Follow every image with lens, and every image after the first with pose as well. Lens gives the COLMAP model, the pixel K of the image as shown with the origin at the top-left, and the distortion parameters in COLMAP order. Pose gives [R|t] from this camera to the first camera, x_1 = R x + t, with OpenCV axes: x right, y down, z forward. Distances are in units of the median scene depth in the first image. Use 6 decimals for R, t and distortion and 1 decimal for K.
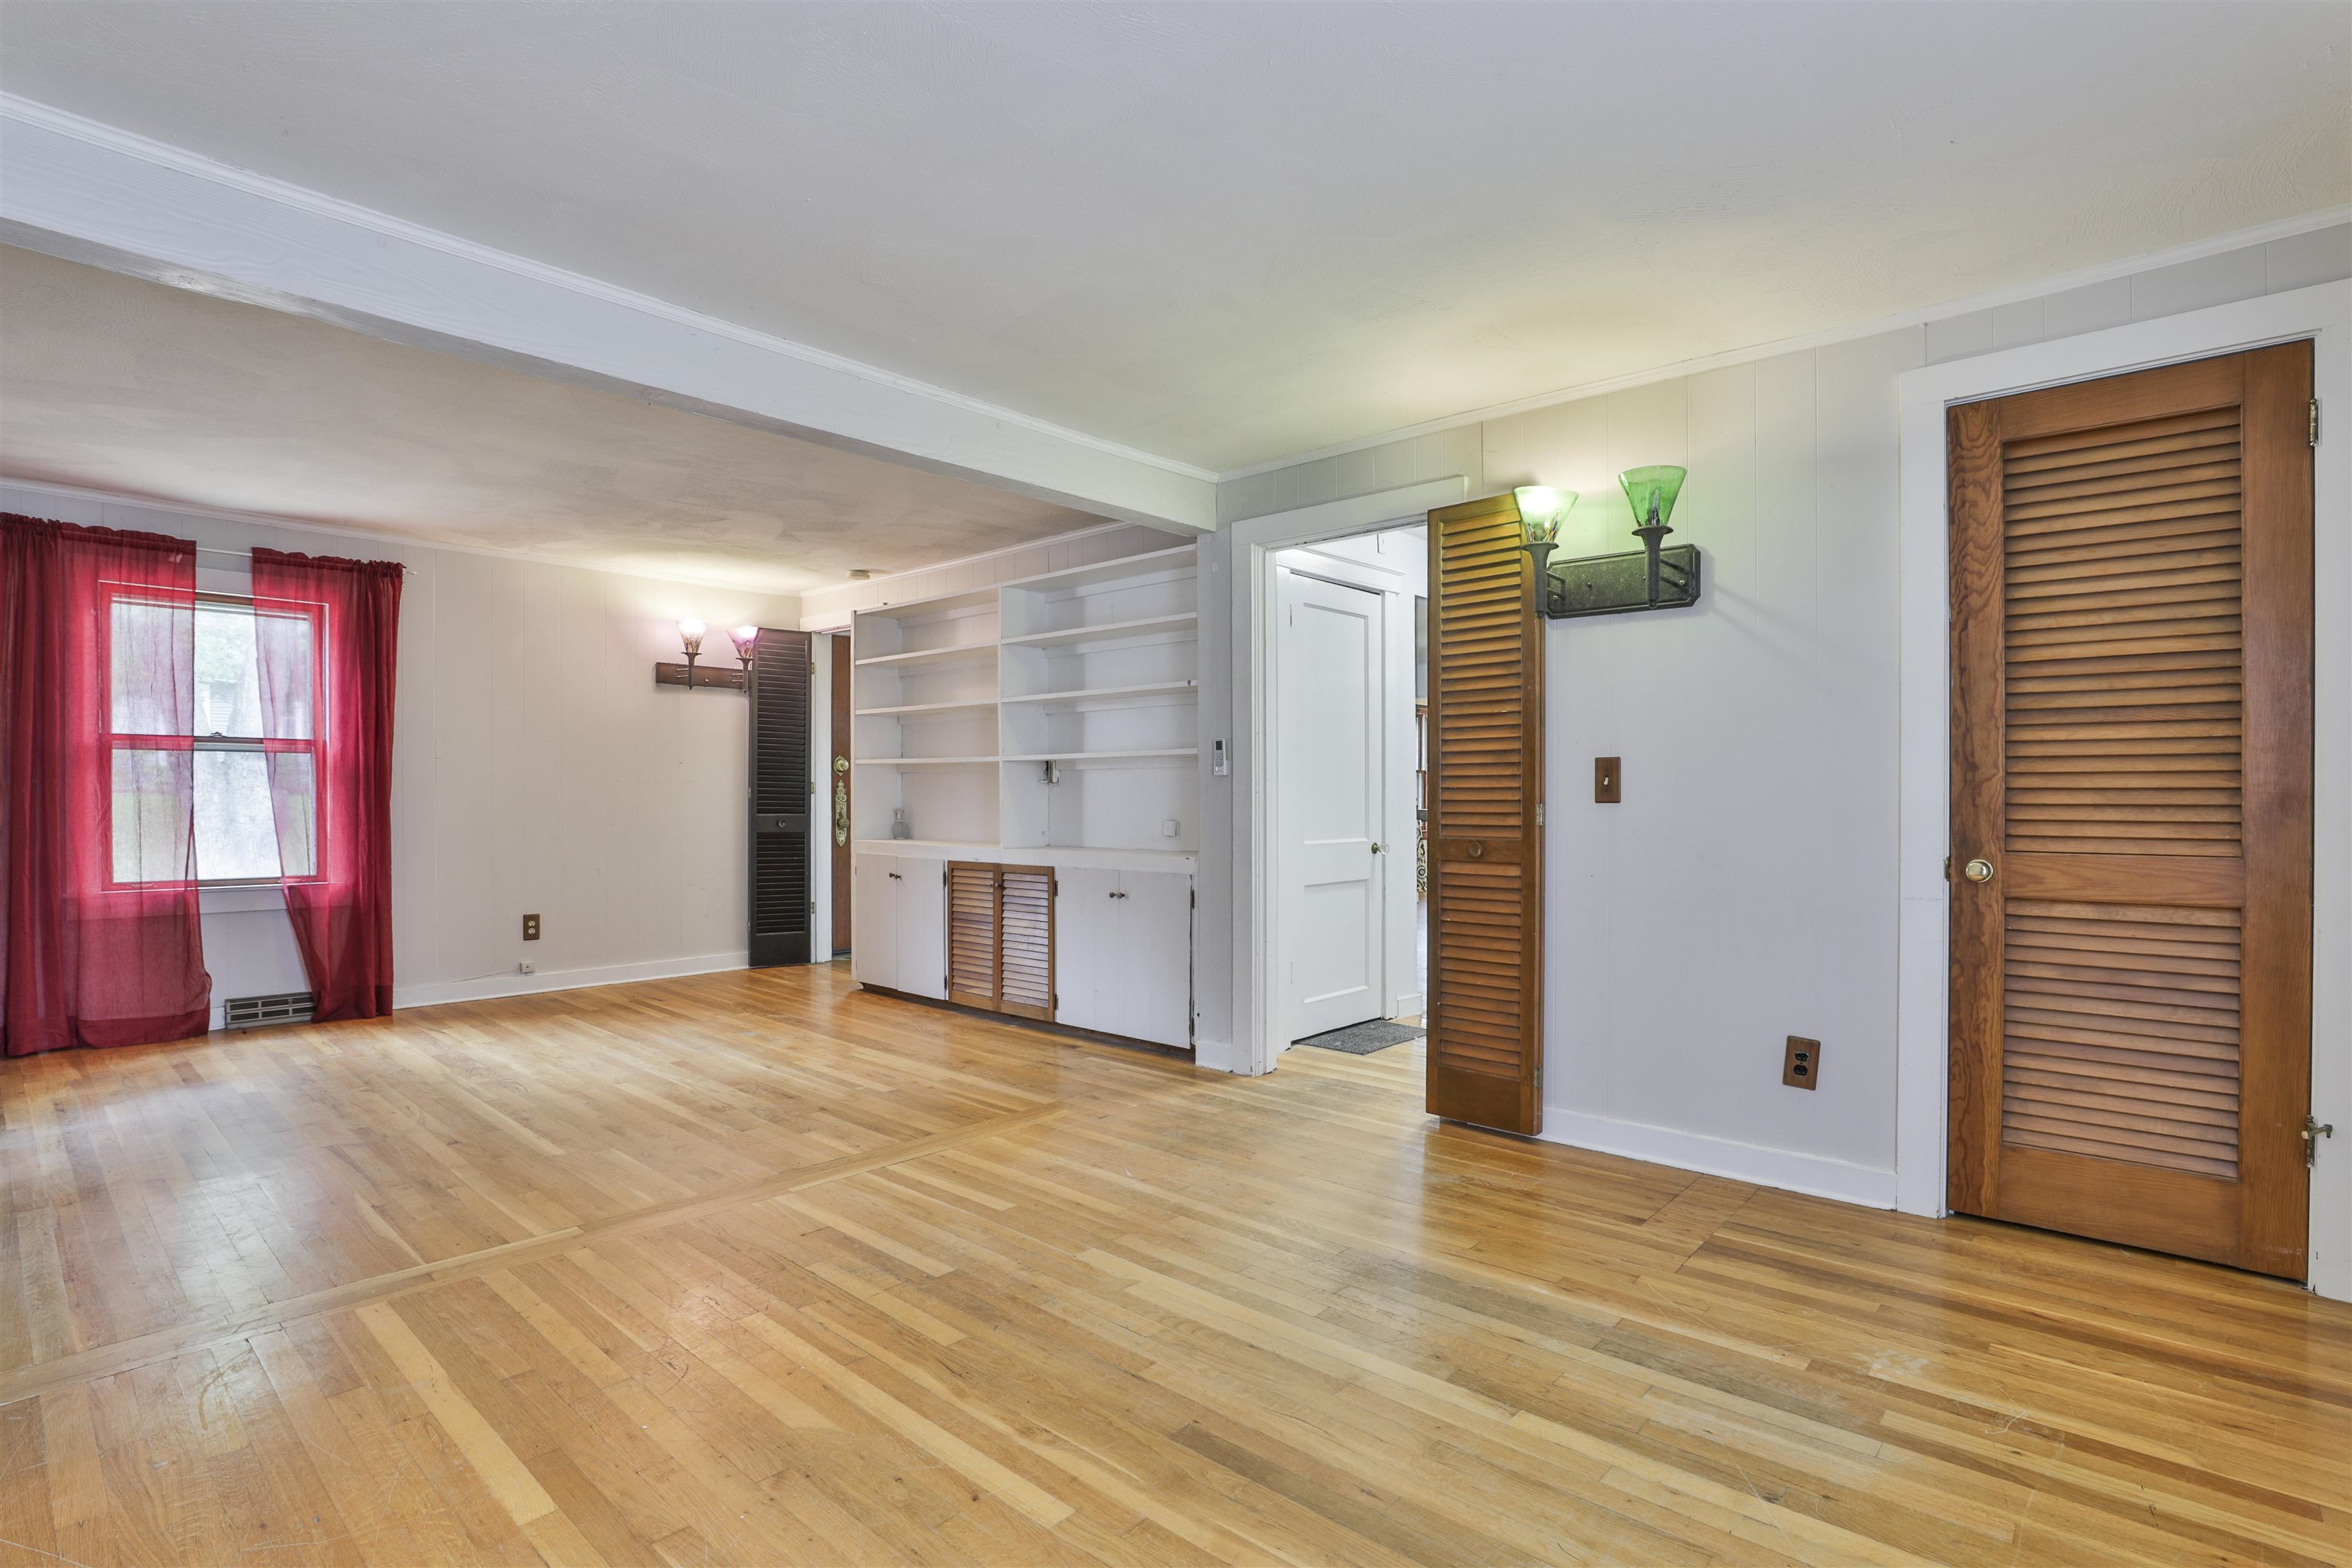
lens RADIAL K [[1118.5, 0, 1173.1], [0, 1118.5, 799.4], [0, 0, 1]] dist [-0.033495, 0.000262]
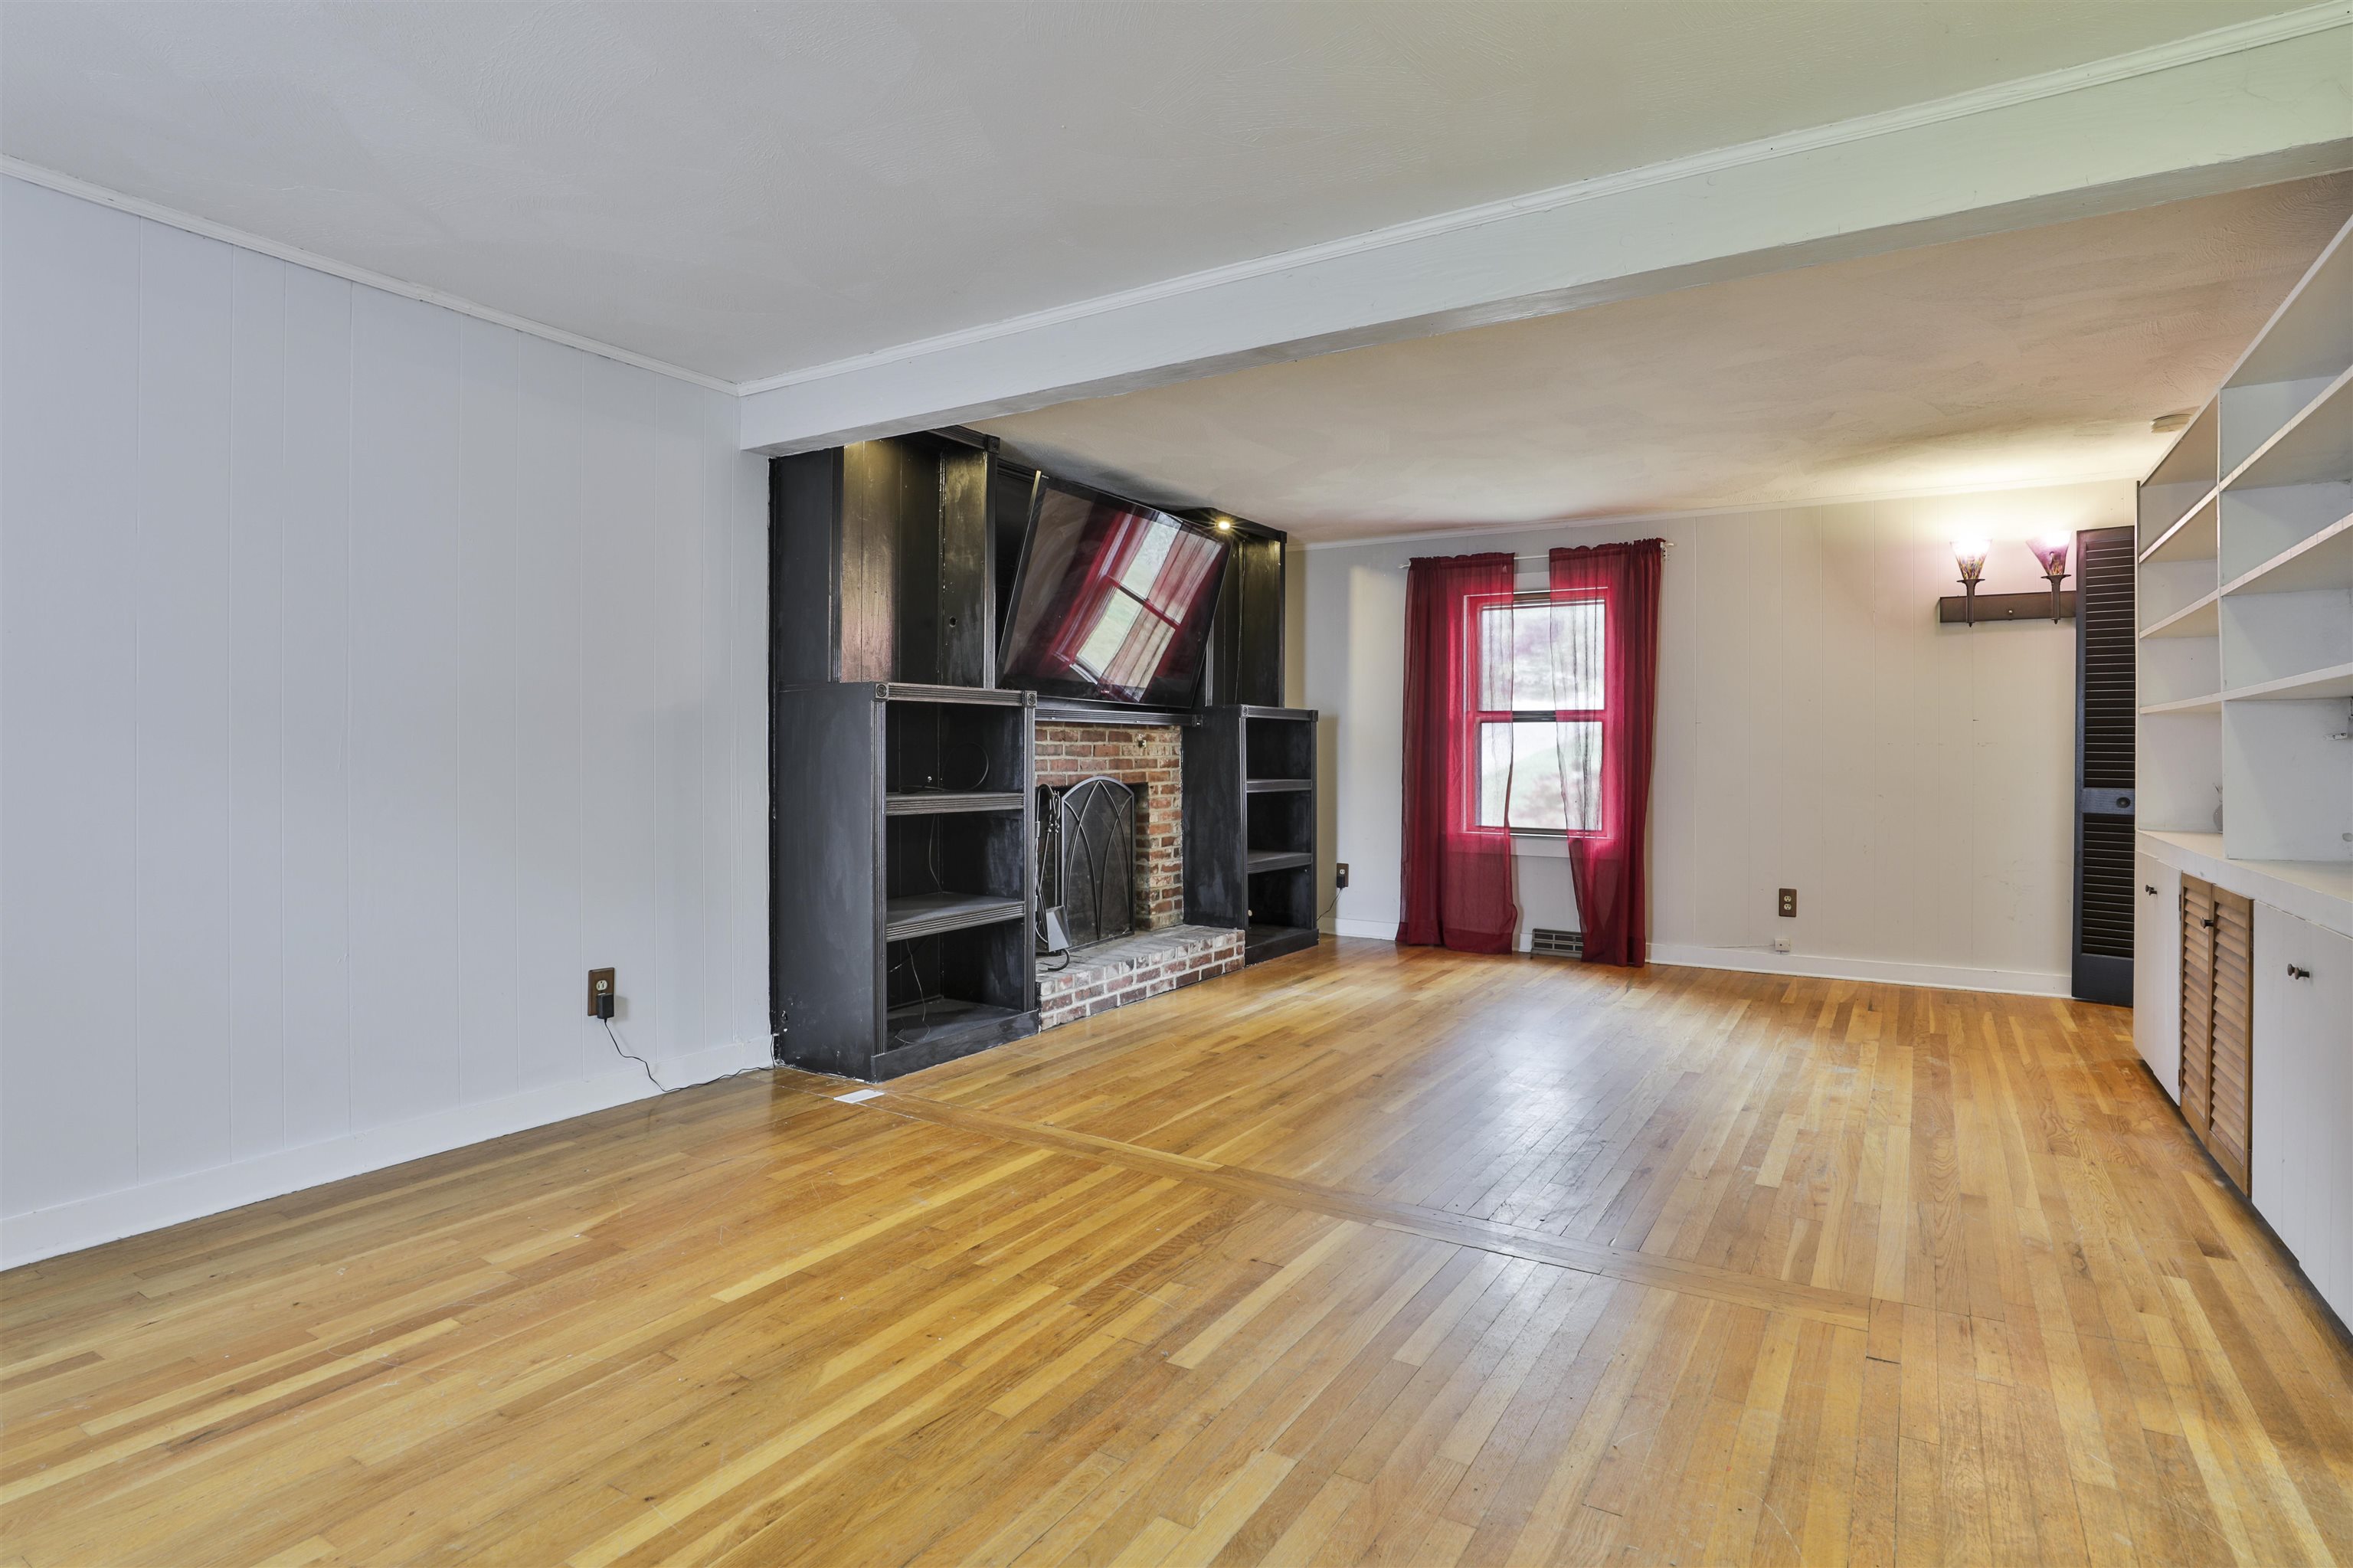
lens RADIAL K [[1148.9, 0, 1291.7], [0, 1148.9, 752.9], [0, 0, 1]] dist [-0.030060, 0.000479]
pose [[0.228963, -0.002317, -0.973432, 0.316680], [-0.008331, 0.999956, -0.004339, -0.002708], [0.973399, 0.009103, 0.228934, 0.468219]]
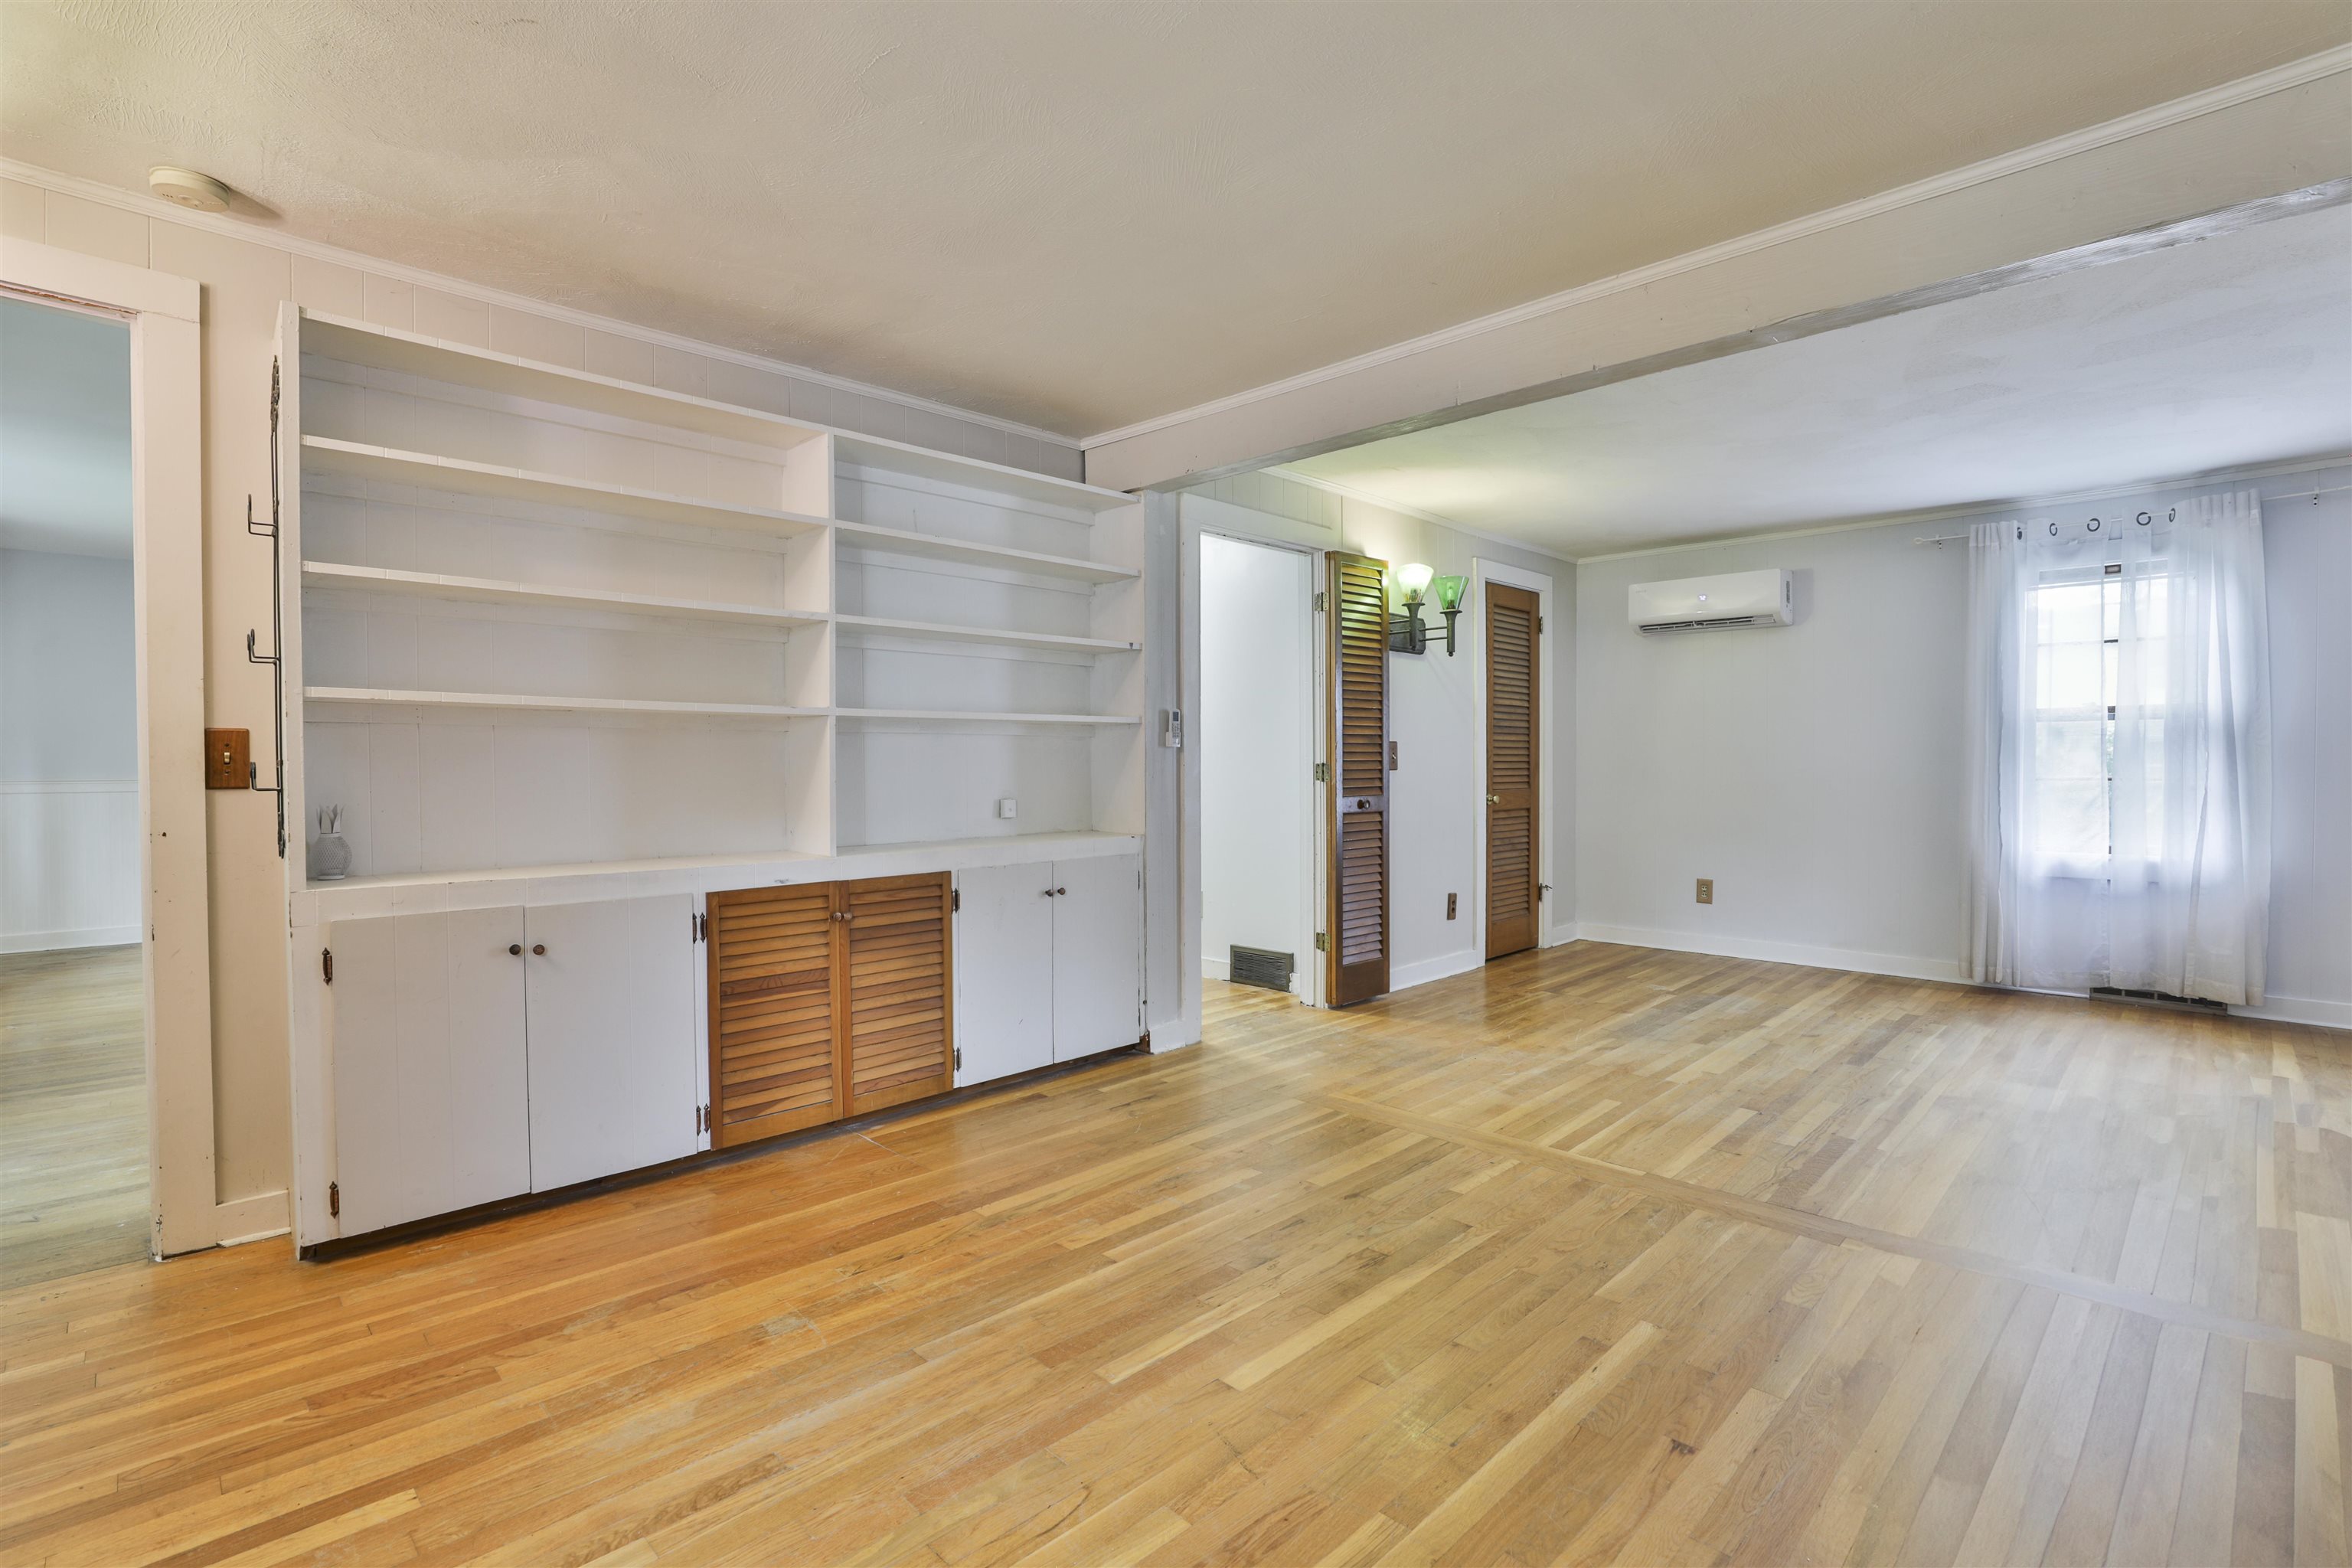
lens RADIAL K [[1098.3, 0, 1176.0], [0, 1098.3, 784.0], [0, 0, 1]] dist [-0.043552, 0.000105]
pose [[0.045028, -0.020685, 0.998772, -0.835806], [0.006316, 0.999772, 0.020421, -0.008387], [-0.998966, 0.005388, 0.045148, 0.872695]]
